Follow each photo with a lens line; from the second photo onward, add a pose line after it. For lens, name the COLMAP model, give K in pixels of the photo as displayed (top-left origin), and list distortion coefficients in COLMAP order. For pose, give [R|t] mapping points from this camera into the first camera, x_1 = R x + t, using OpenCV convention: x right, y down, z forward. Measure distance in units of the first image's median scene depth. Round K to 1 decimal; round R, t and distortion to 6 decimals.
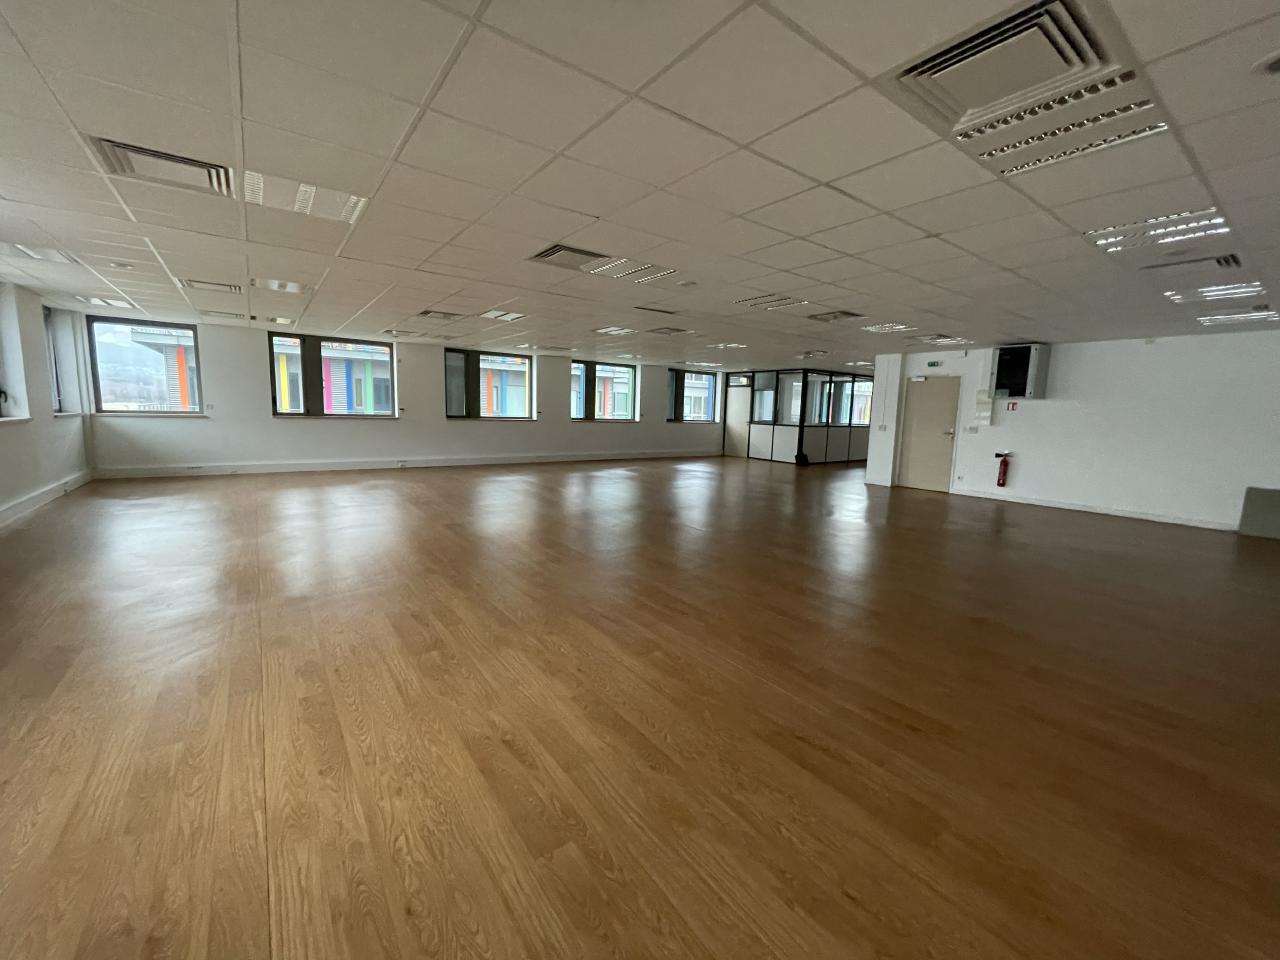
lens RADIAL K [[516.2, 0, 636.5], [0, 516.2, 479.4], [0, 0, 1]] dist [0.003520, 0.000135]
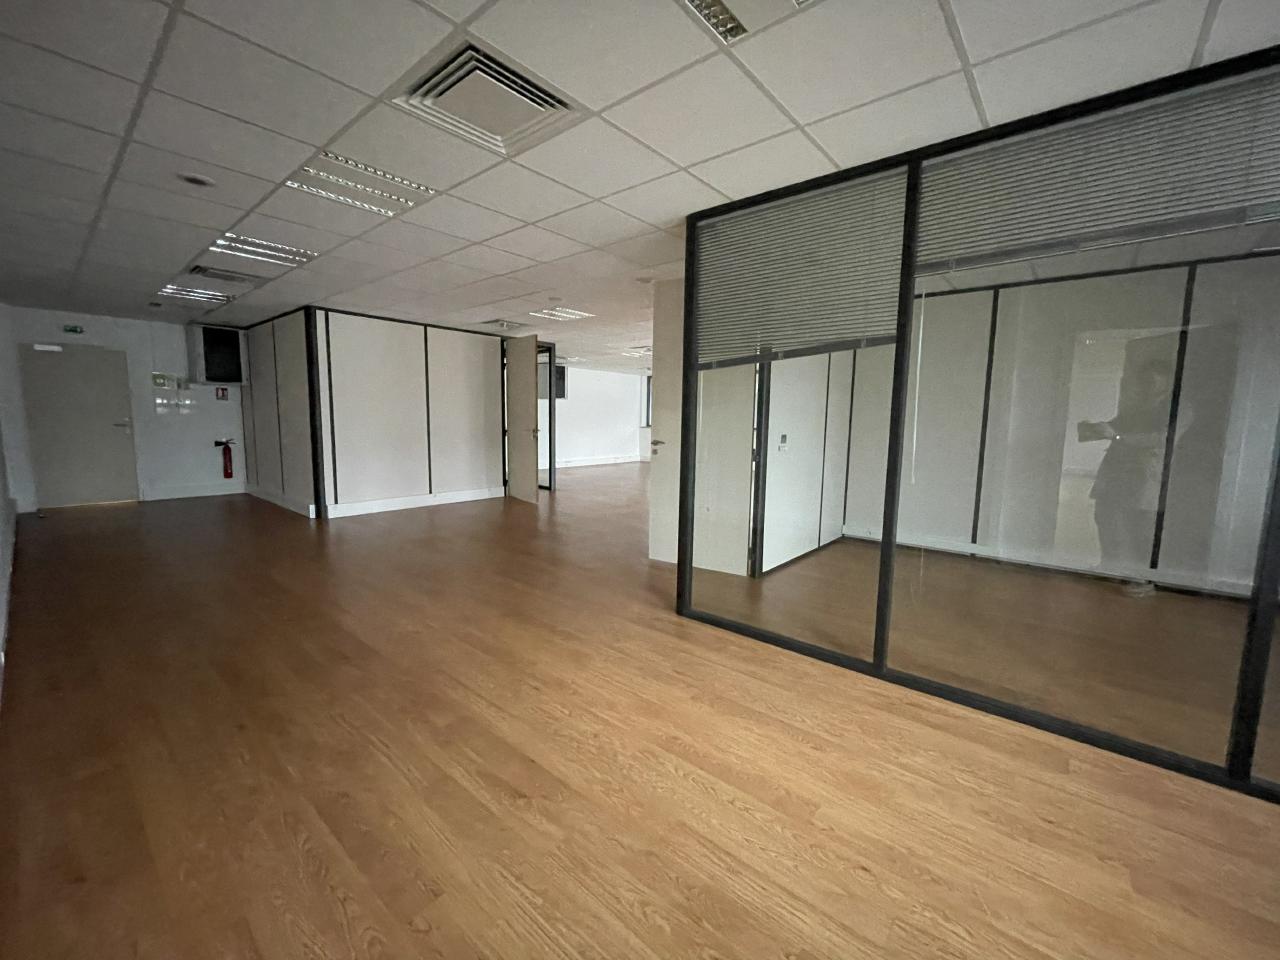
lens RADIAL K [[516.2, 0, 643.3], [0, 516.2, 477.8], [0, 0, 1]] dist [0.003520, 0.000135]
pose [[-0.970904, -0.018689, -0.238739, -0.236225], [-0.076132, 0.969315, 0.233734, -0.231598], [0.227045, 0.245109, -0.942535, 1.761347]]
